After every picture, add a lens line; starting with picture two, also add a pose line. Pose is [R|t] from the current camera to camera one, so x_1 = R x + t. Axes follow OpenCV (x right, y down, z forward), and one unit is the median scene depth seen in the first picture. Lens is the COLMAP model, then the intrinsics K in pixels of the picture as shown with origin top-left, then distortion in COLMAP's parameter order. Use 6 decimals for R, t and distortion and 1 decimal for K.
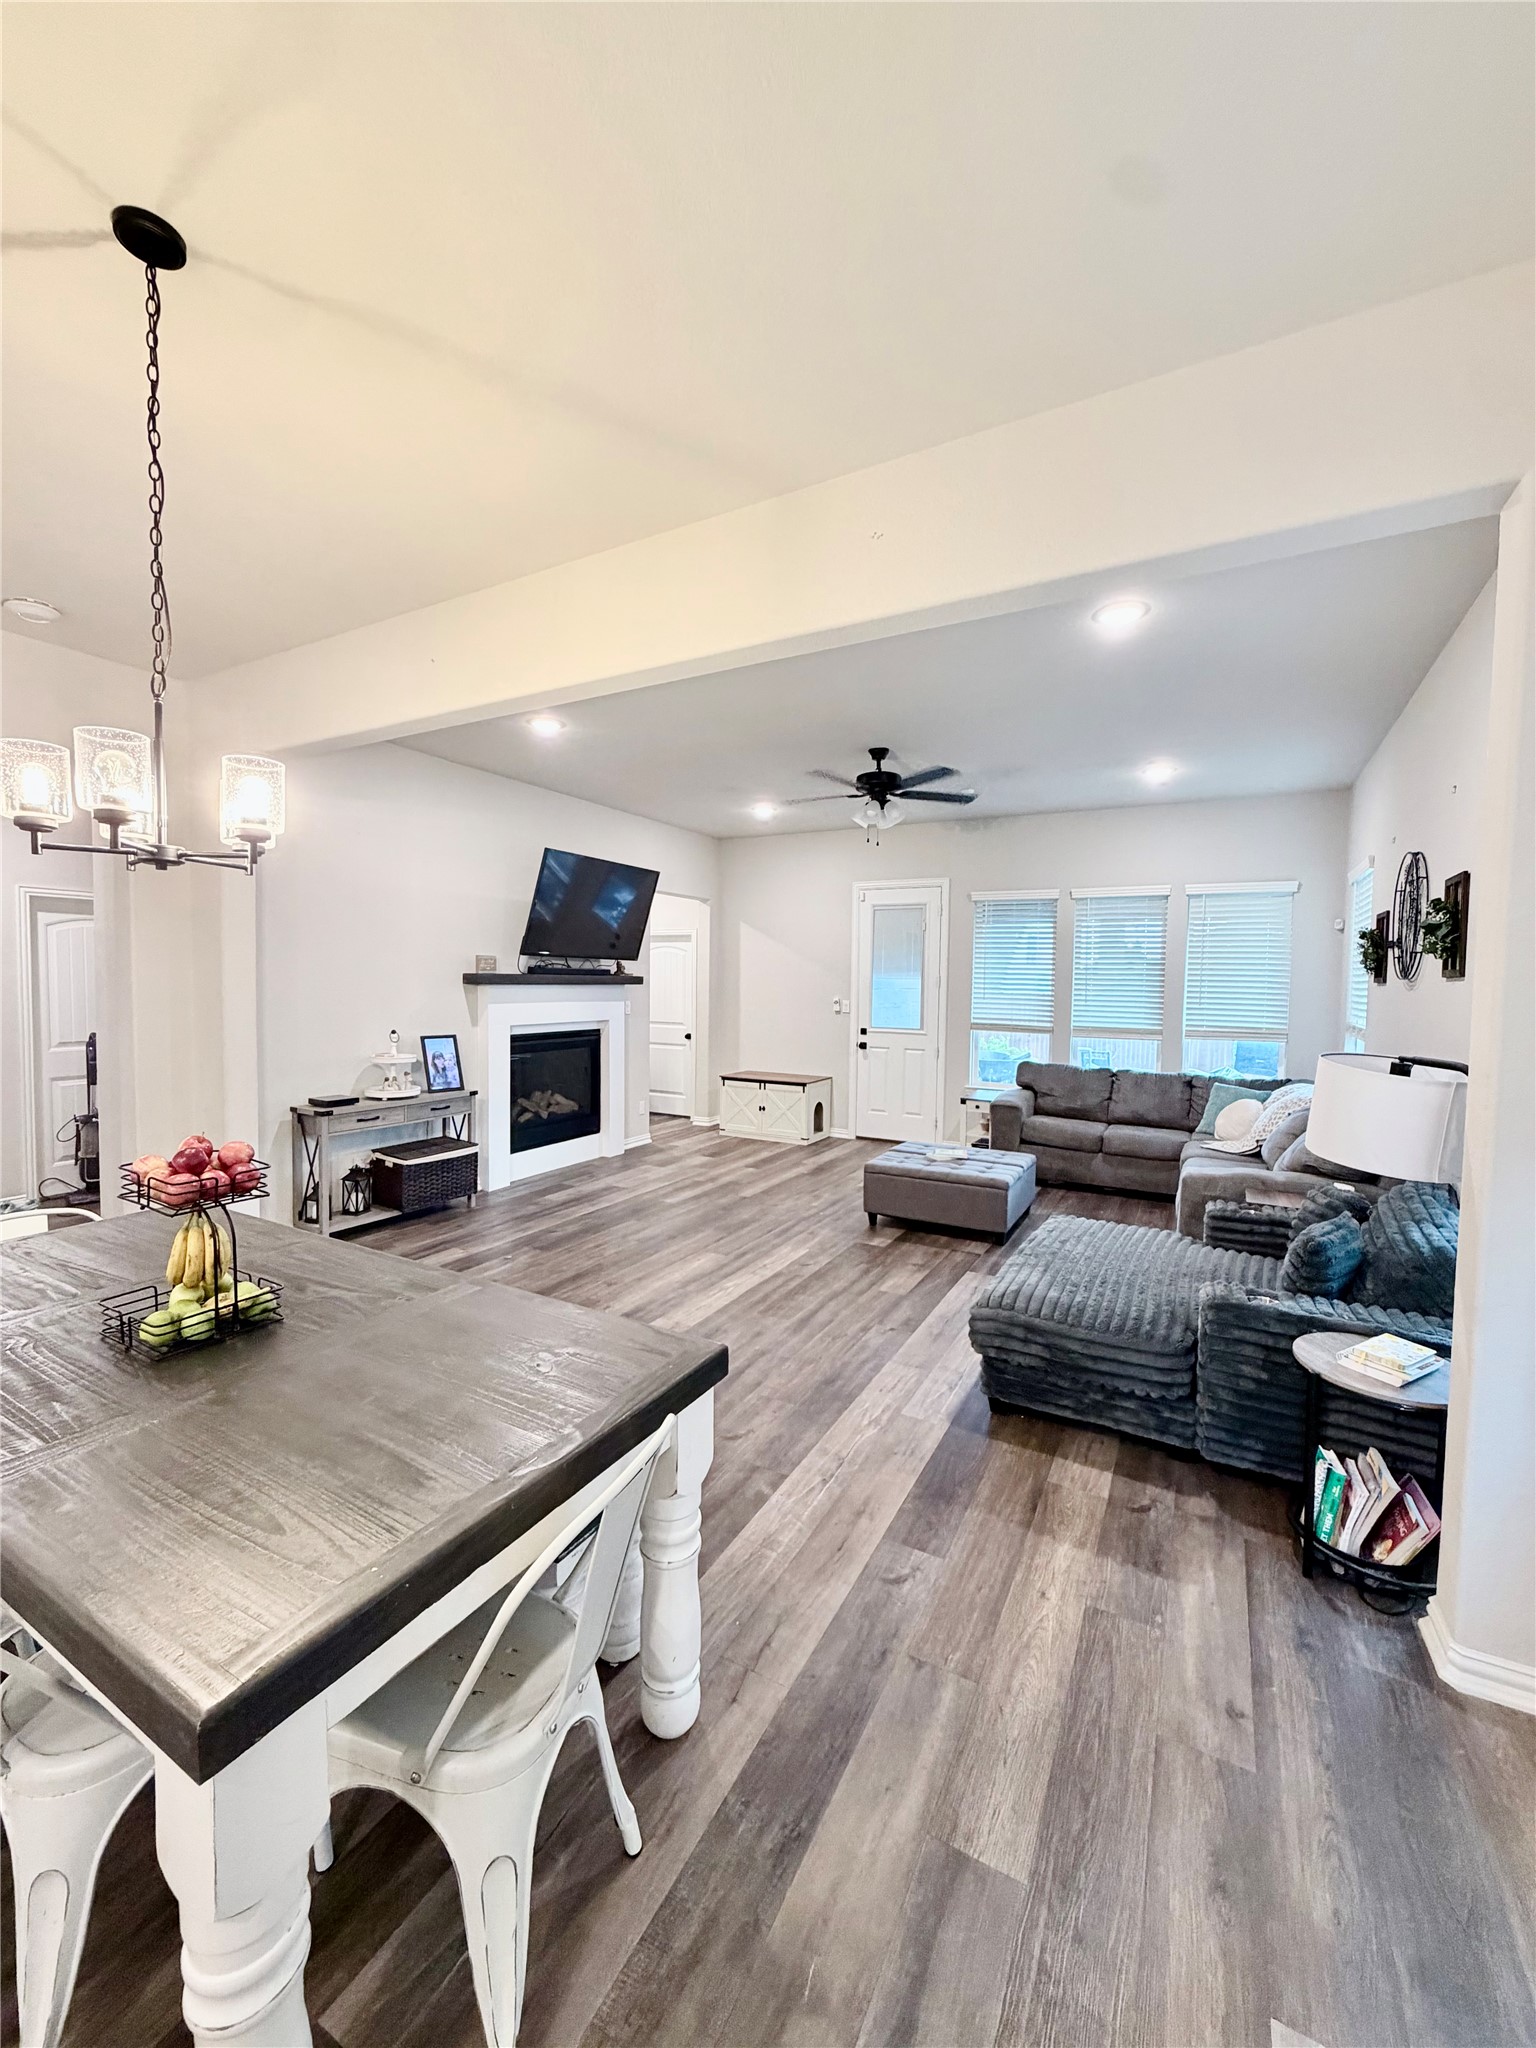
lens RADIAL K [[815.9, 0, 767.2], [0, 815.9, 1018.5], [0, 0, 1]] dist [-0.000253, 0.000126]
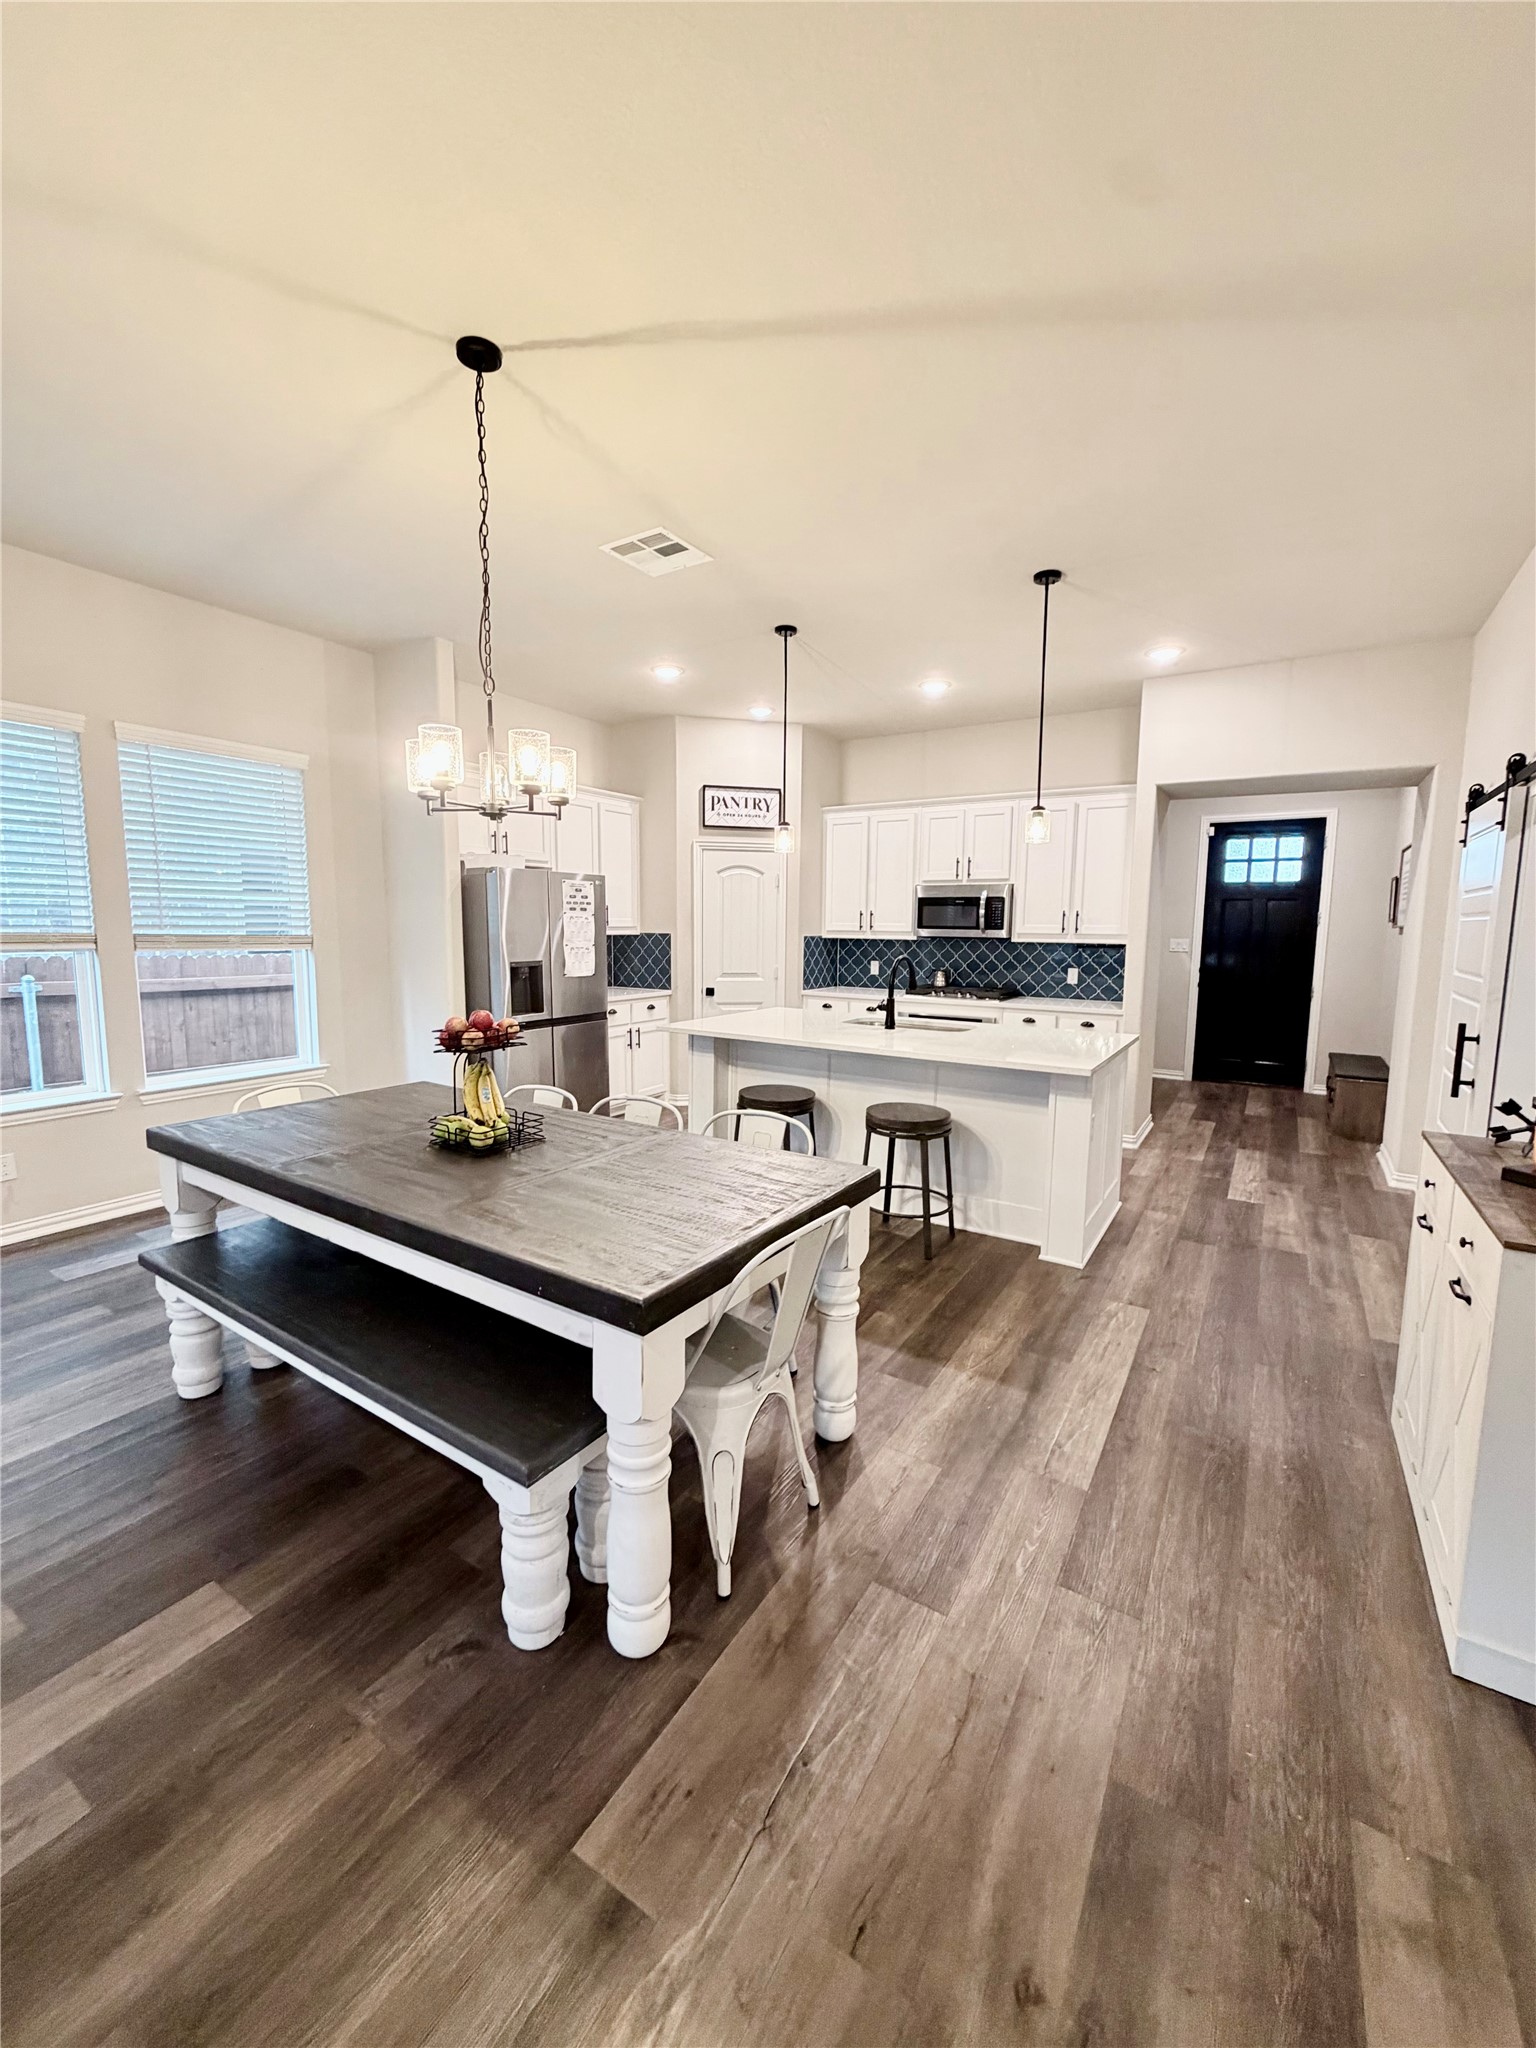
lens RADIAL K [[815.9, 0, 767.2], [0, 815.9, 1018.5], [0, 0, 1]] dist [-0.000253, 0.000126]
pose [[-0.997931, -0.031187, 0.056217, -0.426406], [-0.021422, 0.985791, 0.166603, -0.028983], [-0.060615, 0.165054, -0.984420, 0.791098]]
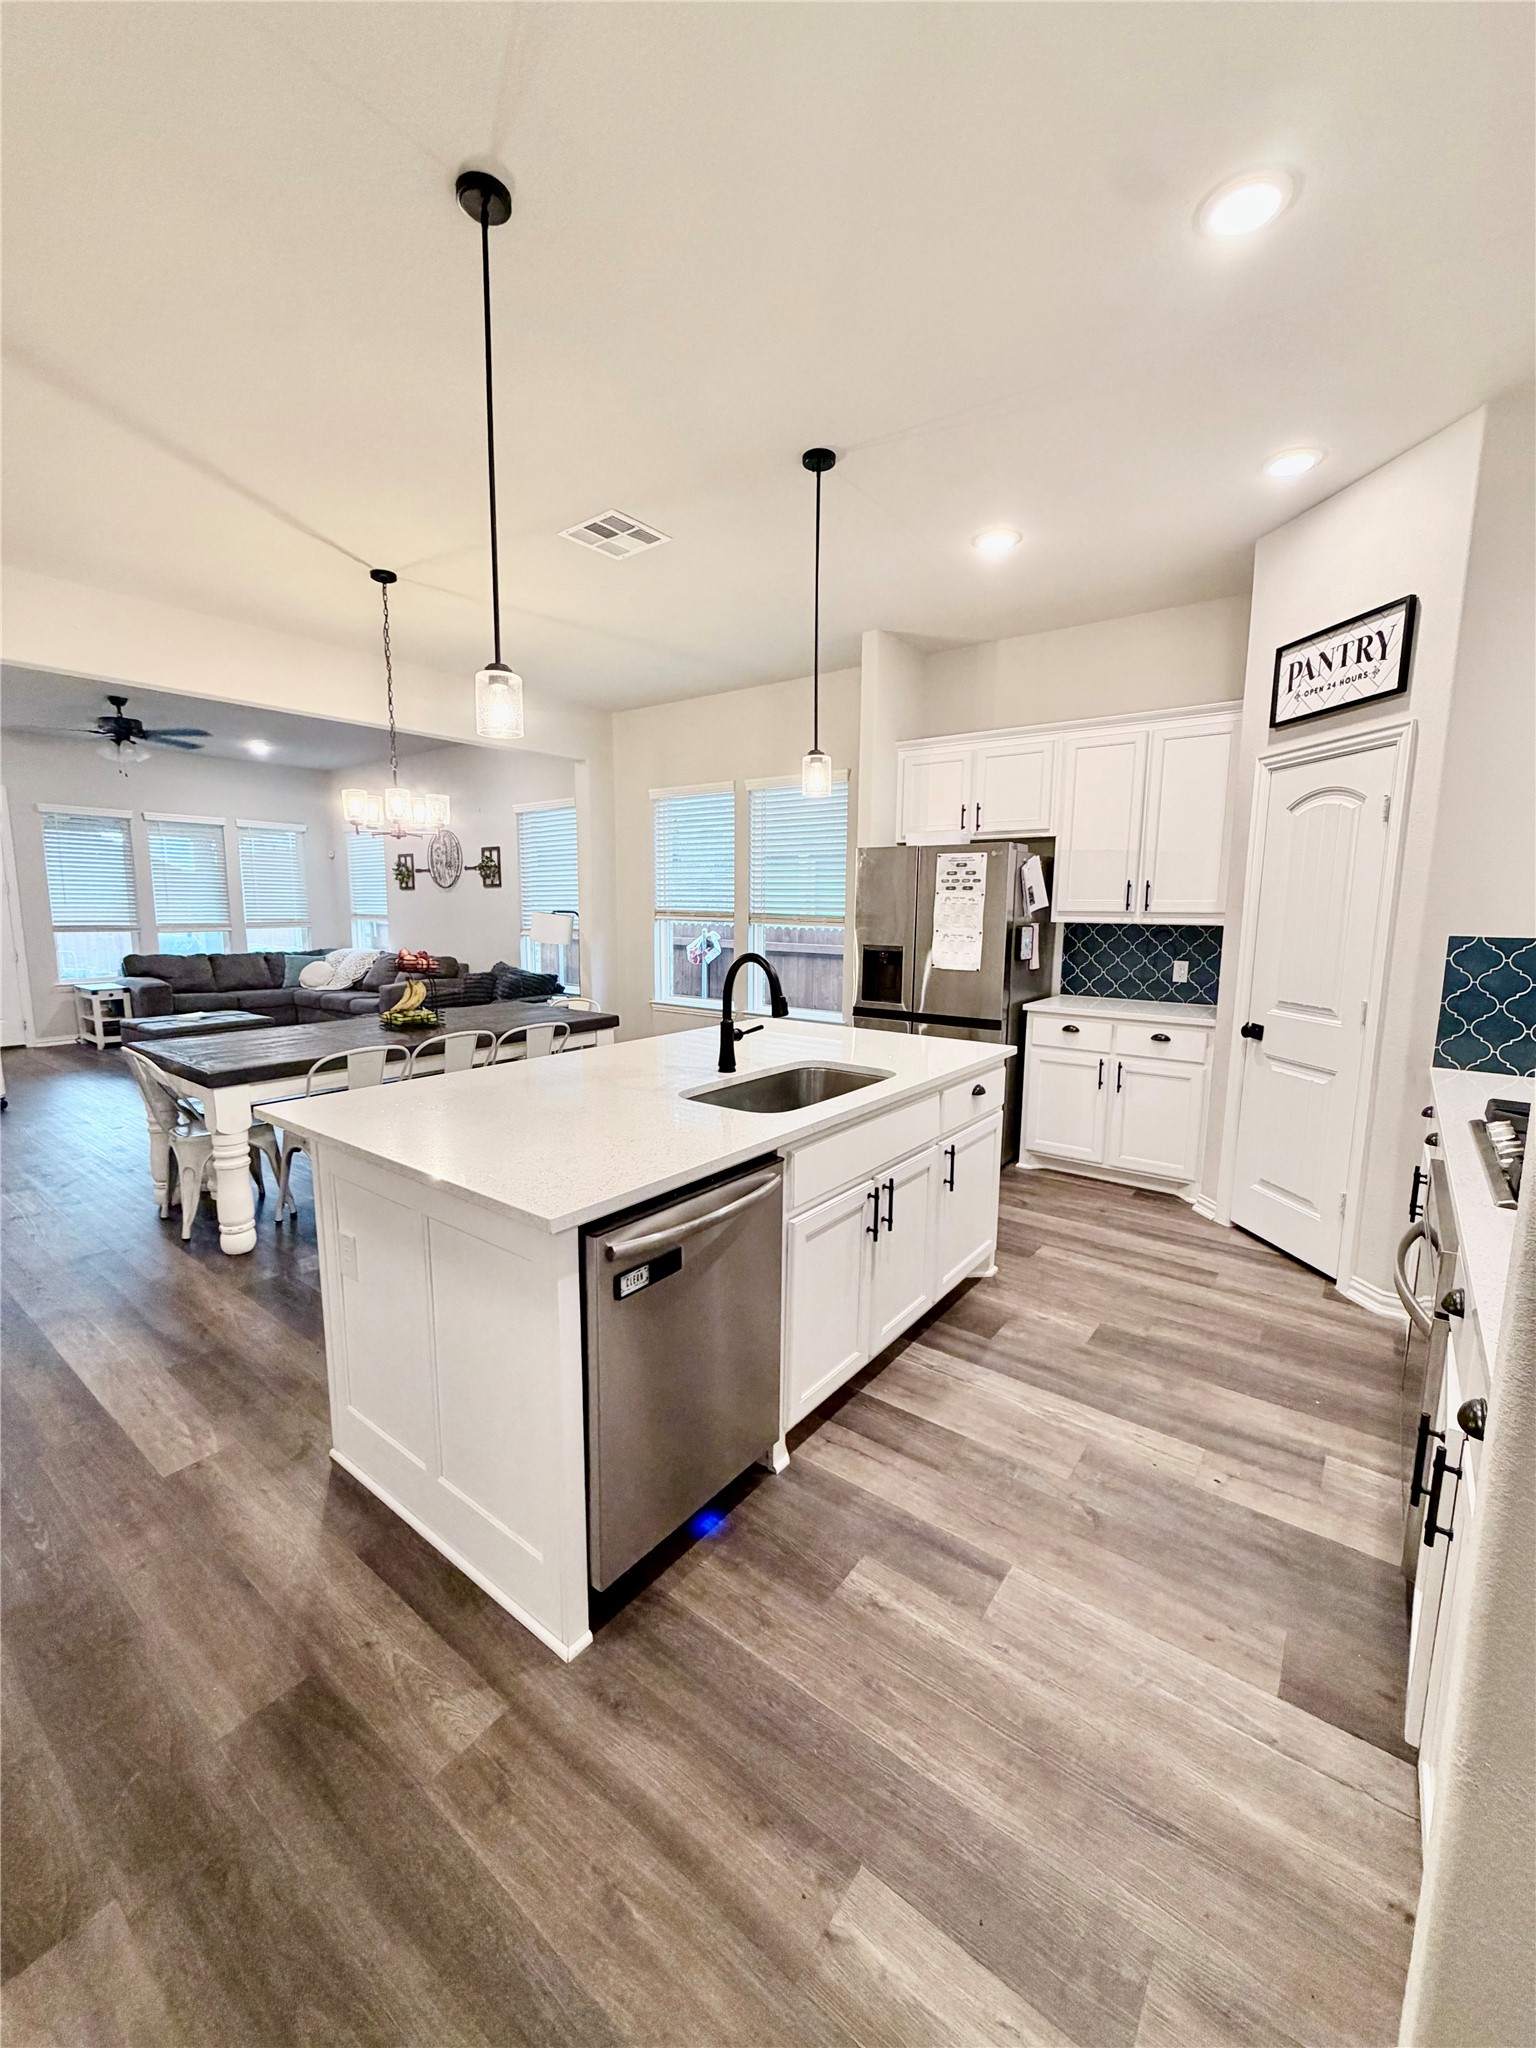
lens RADIAL K [[815.9, 0, 767.2], [0, 815.9, 1018.5], [0, 0, 1]] dist [-0.000253, 0.000126]
pose [[0.145764, -0.151145, 0.977705, -0.999348], [0.042545, 0.988304, 0.146441, 0.012479], [-0.988404, 0.020251, 0.150490, -0.149538]]
